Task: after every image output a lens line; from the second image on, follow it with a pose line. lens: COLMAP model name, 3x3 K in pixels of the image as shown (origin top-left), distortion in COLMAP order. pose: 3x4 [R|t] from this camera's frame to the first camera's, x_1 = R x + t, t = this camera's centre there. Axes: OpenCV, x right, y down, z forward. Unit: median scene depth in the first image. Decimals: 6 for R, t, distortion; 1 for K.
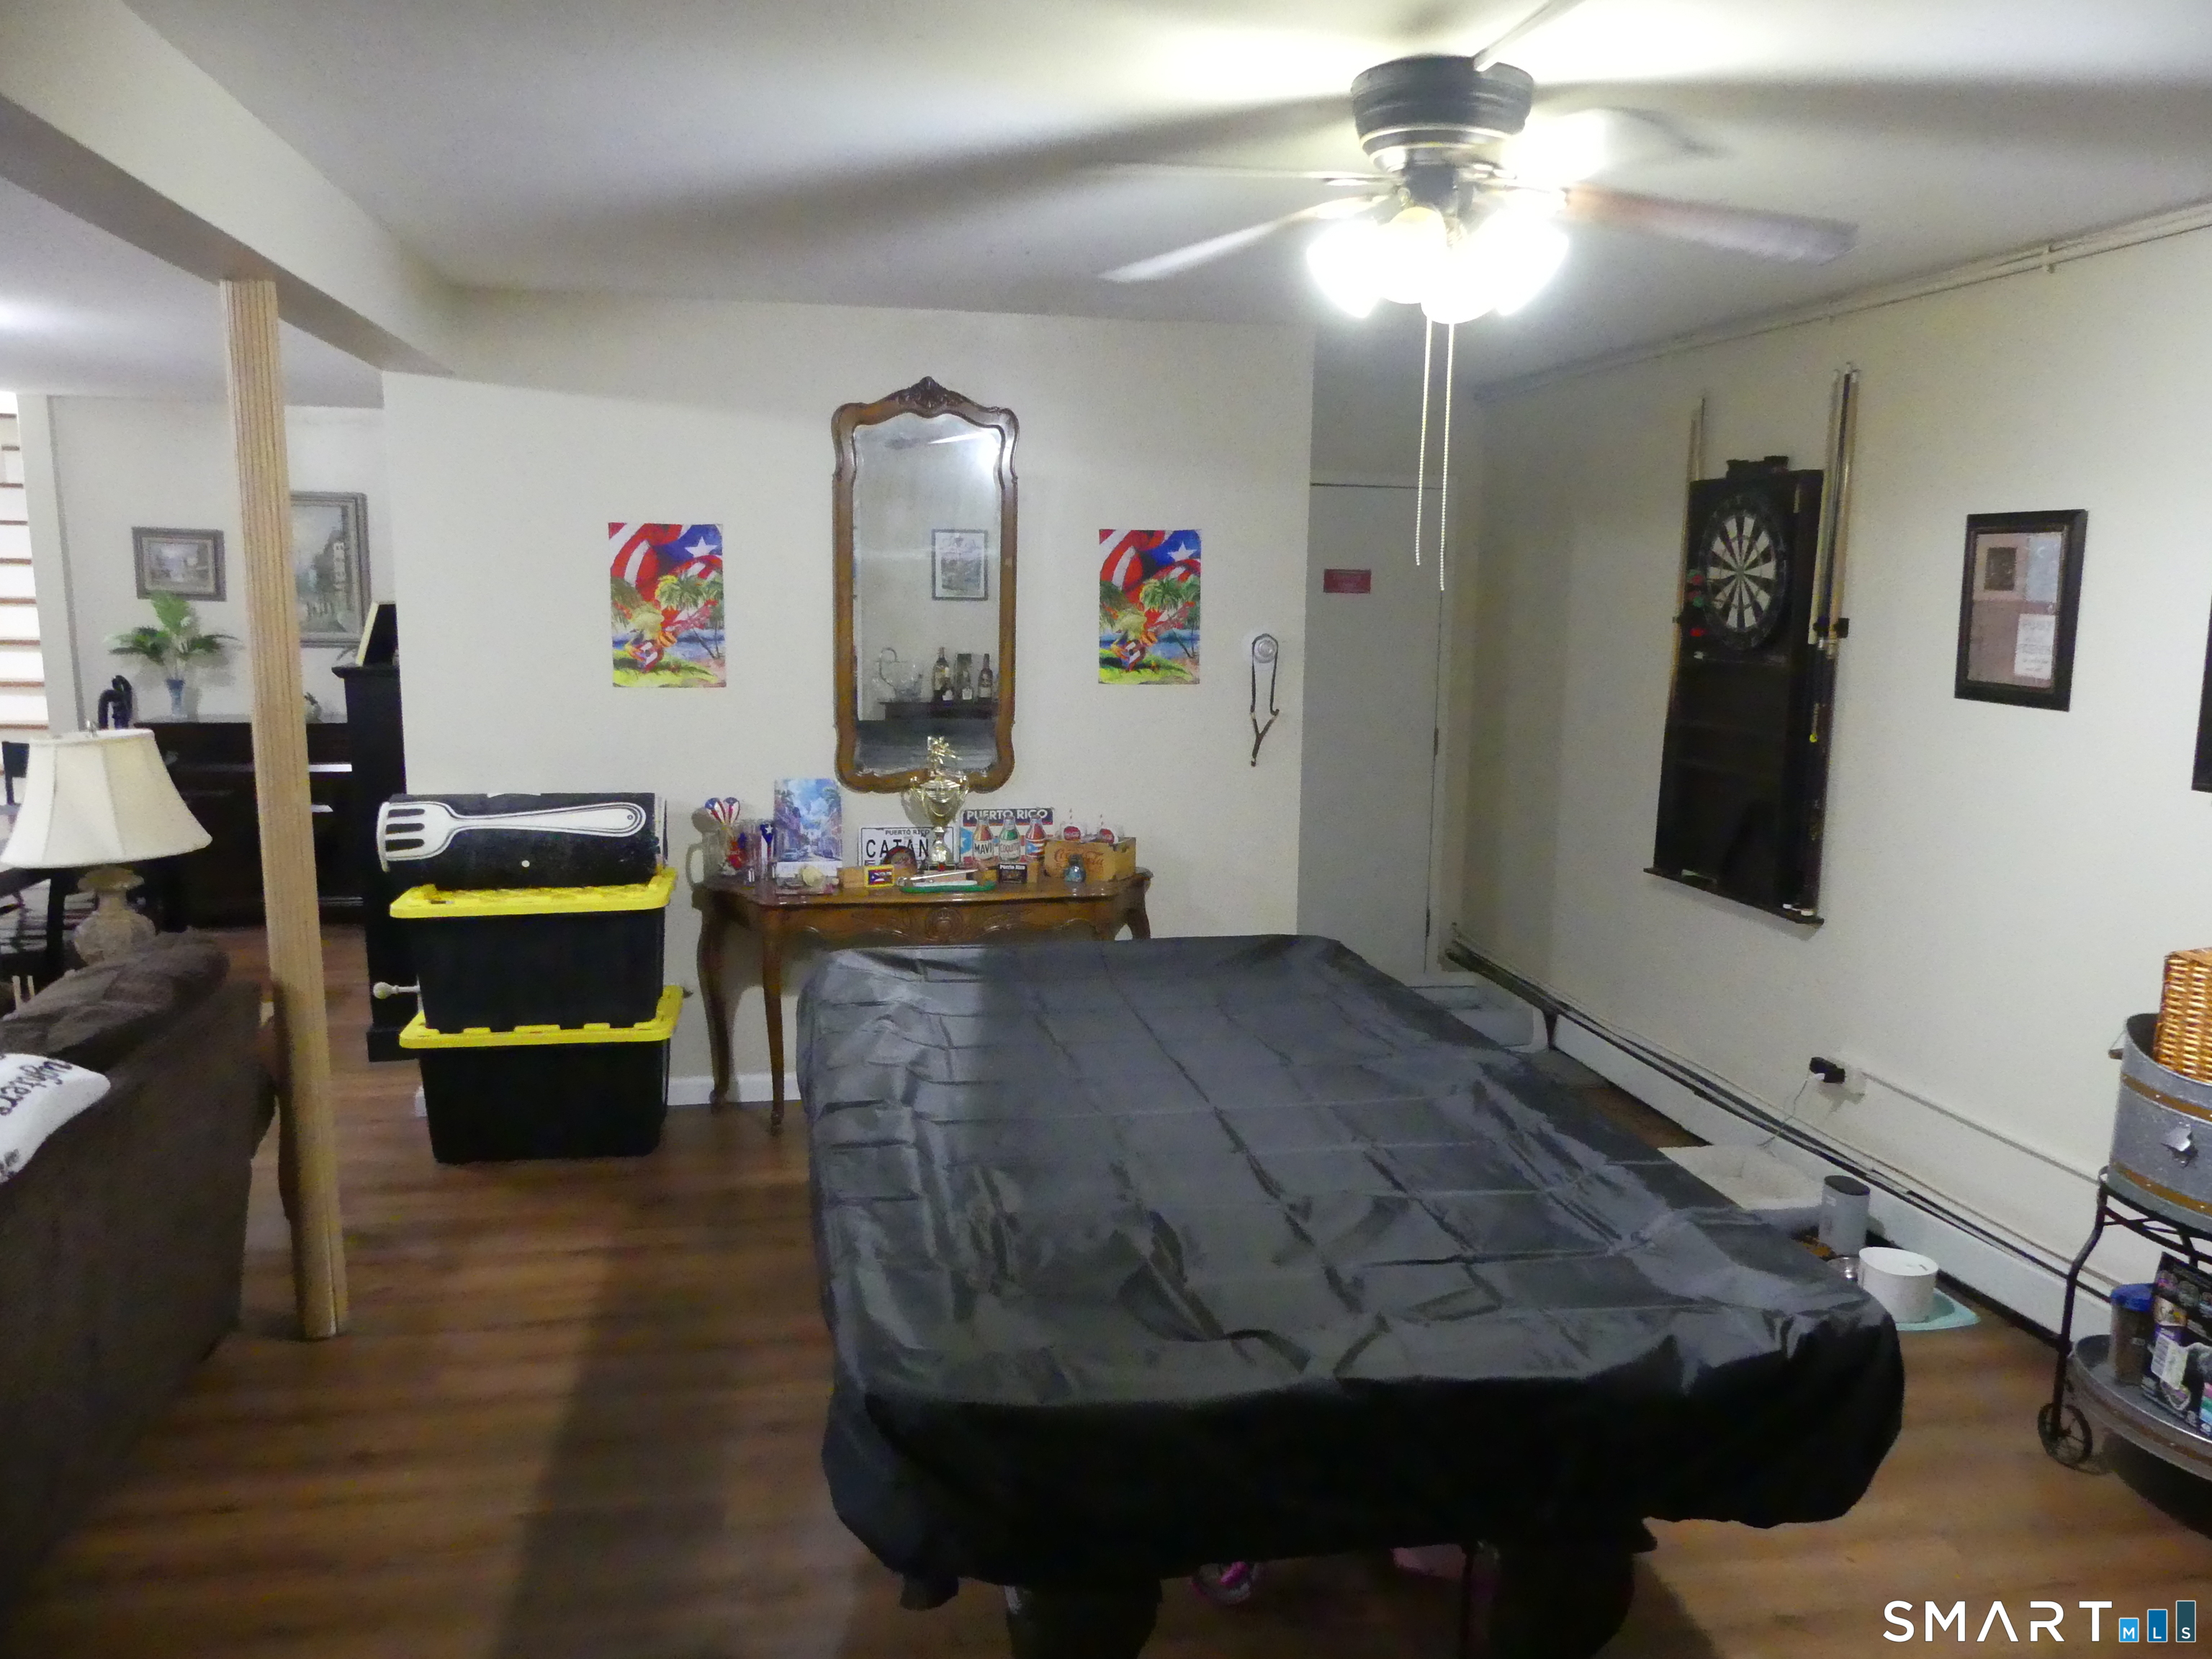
lens RADIAL K [[1687.6, 0, 1107.2], [0, 1687.6, 841.7], [0, 0, 1]] dist [-0.032257, 0.030144]
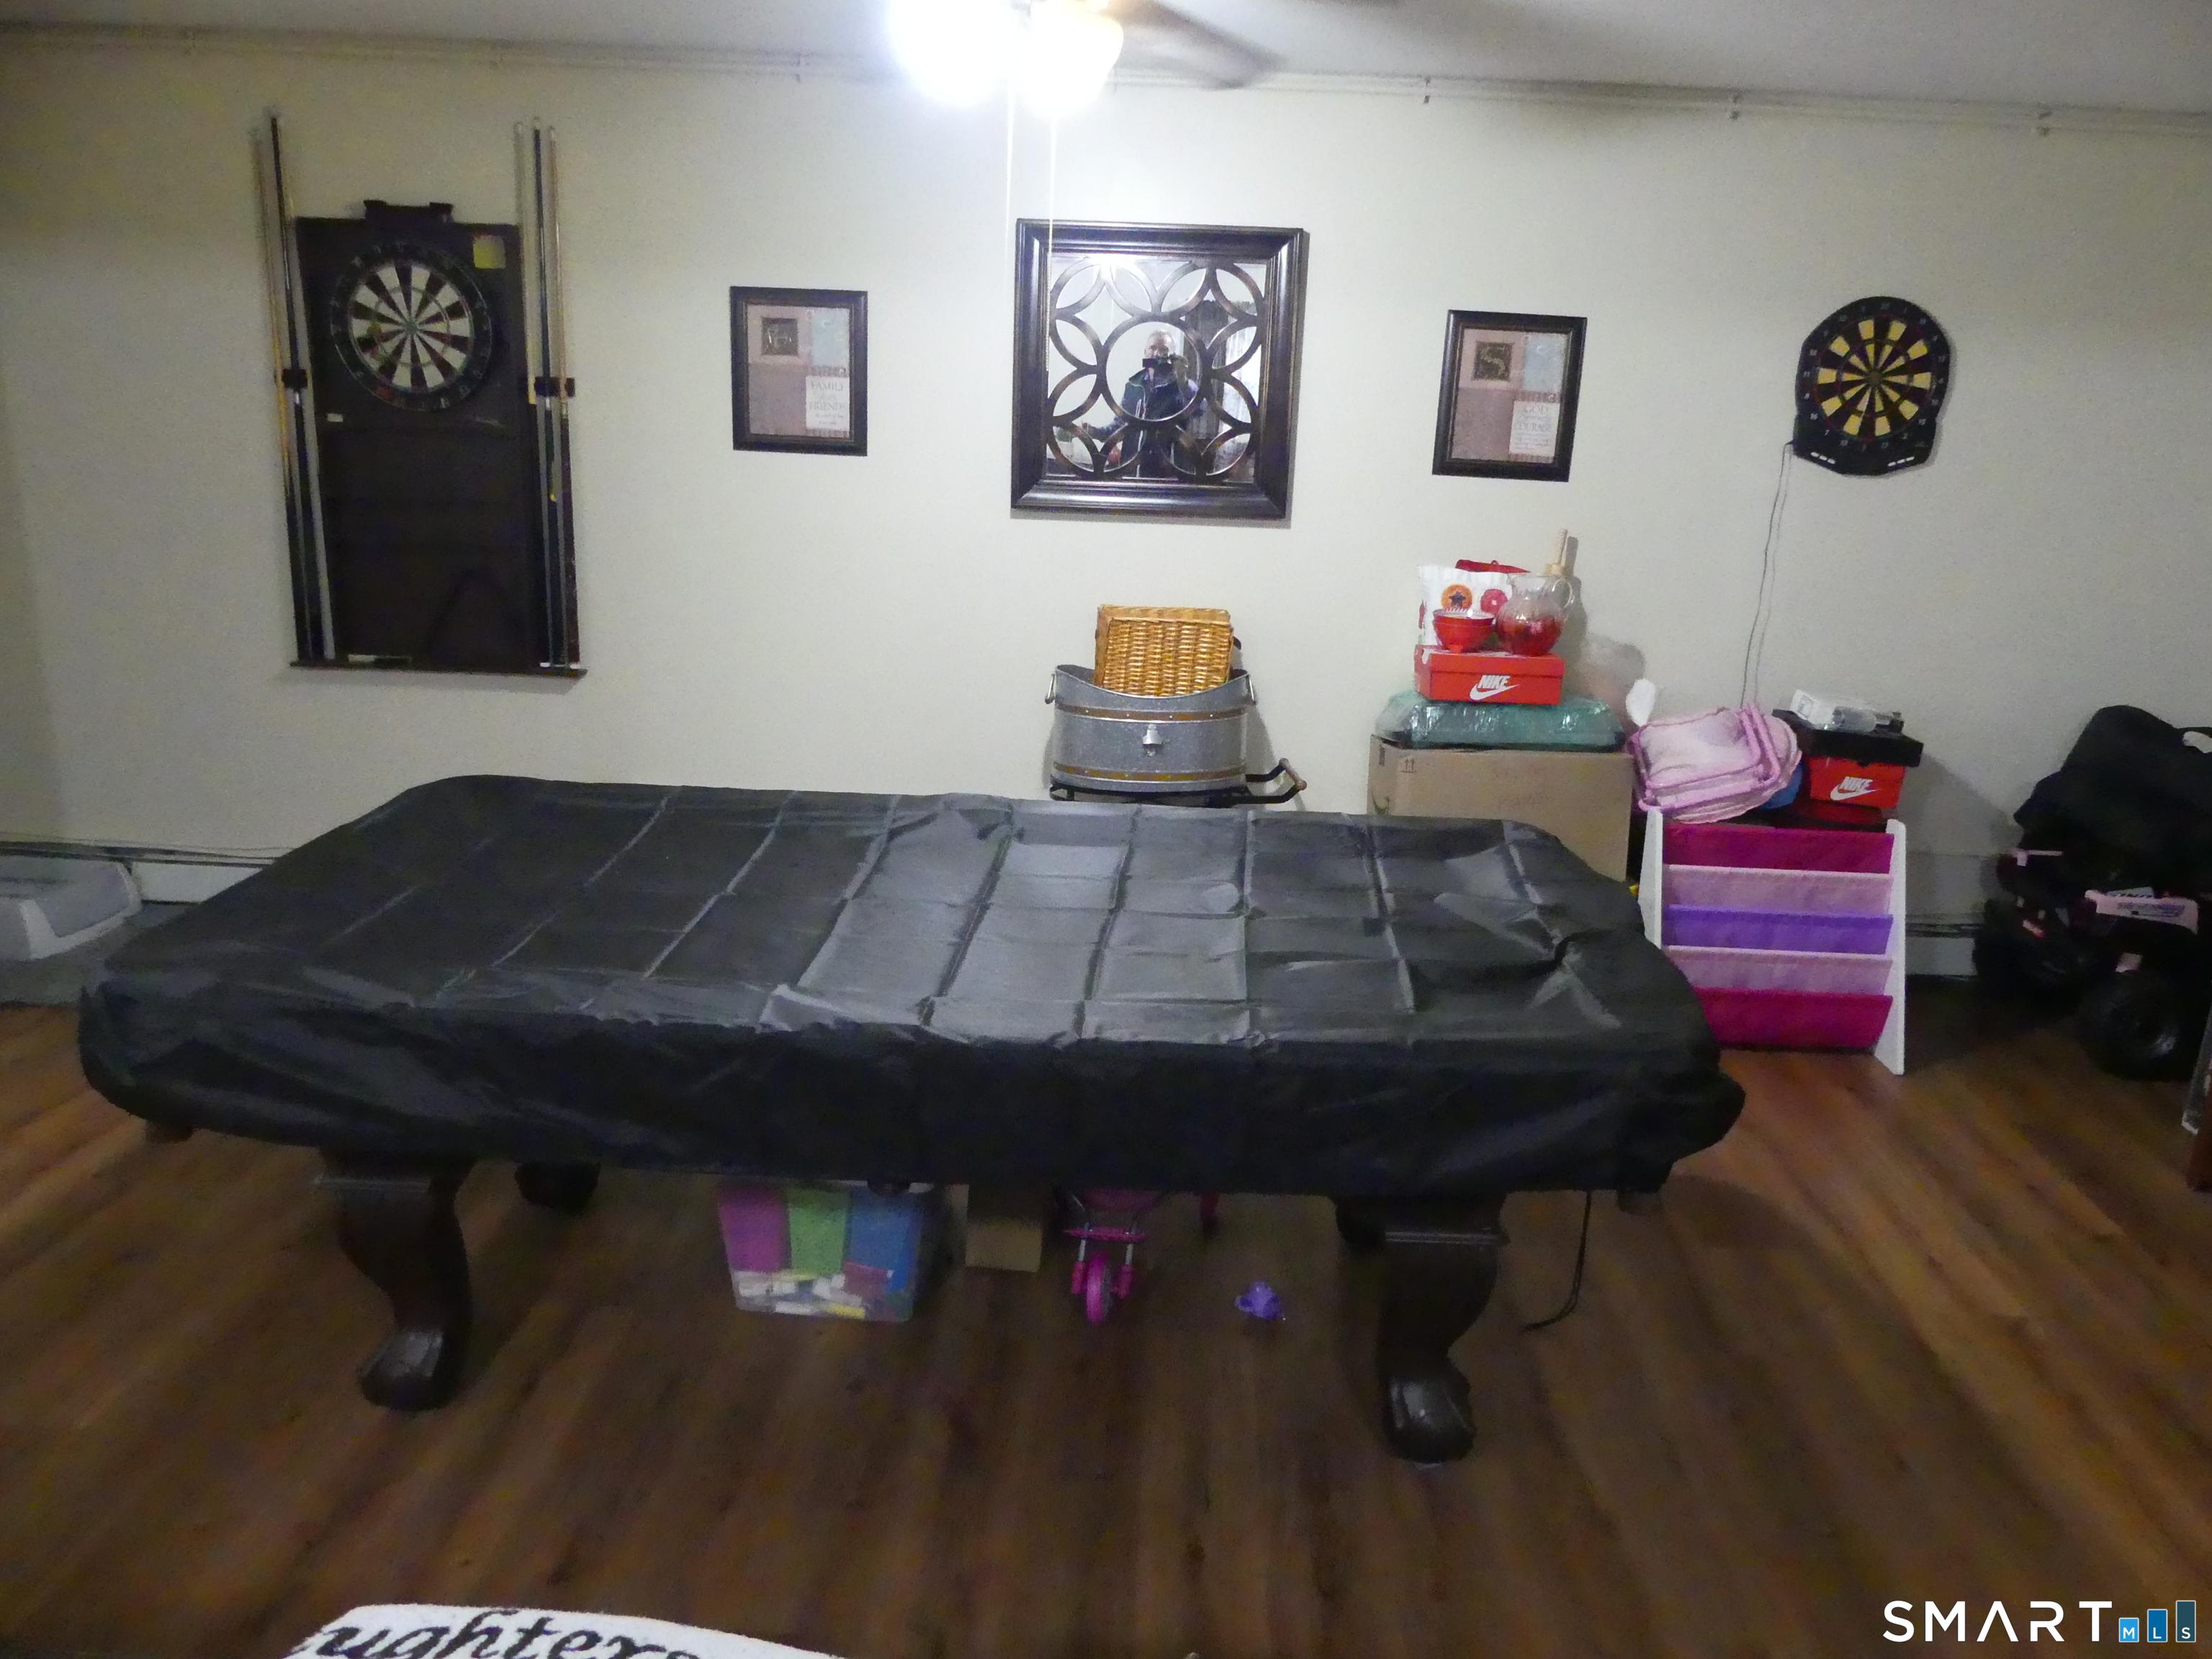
lens RADIAL K [[1687.6, 0, 1107.2], [0, 1687.6, 841.7], [0, 0, 1]] dist [-0.032257, 0.030144]
pose [[0.213446, -0.265729, 0.940122, -0.528156], [0.117558, 0.962292, 0.245305, -0.071196], [-0.969856, 0.058159, 0.236636, 0.438492]]
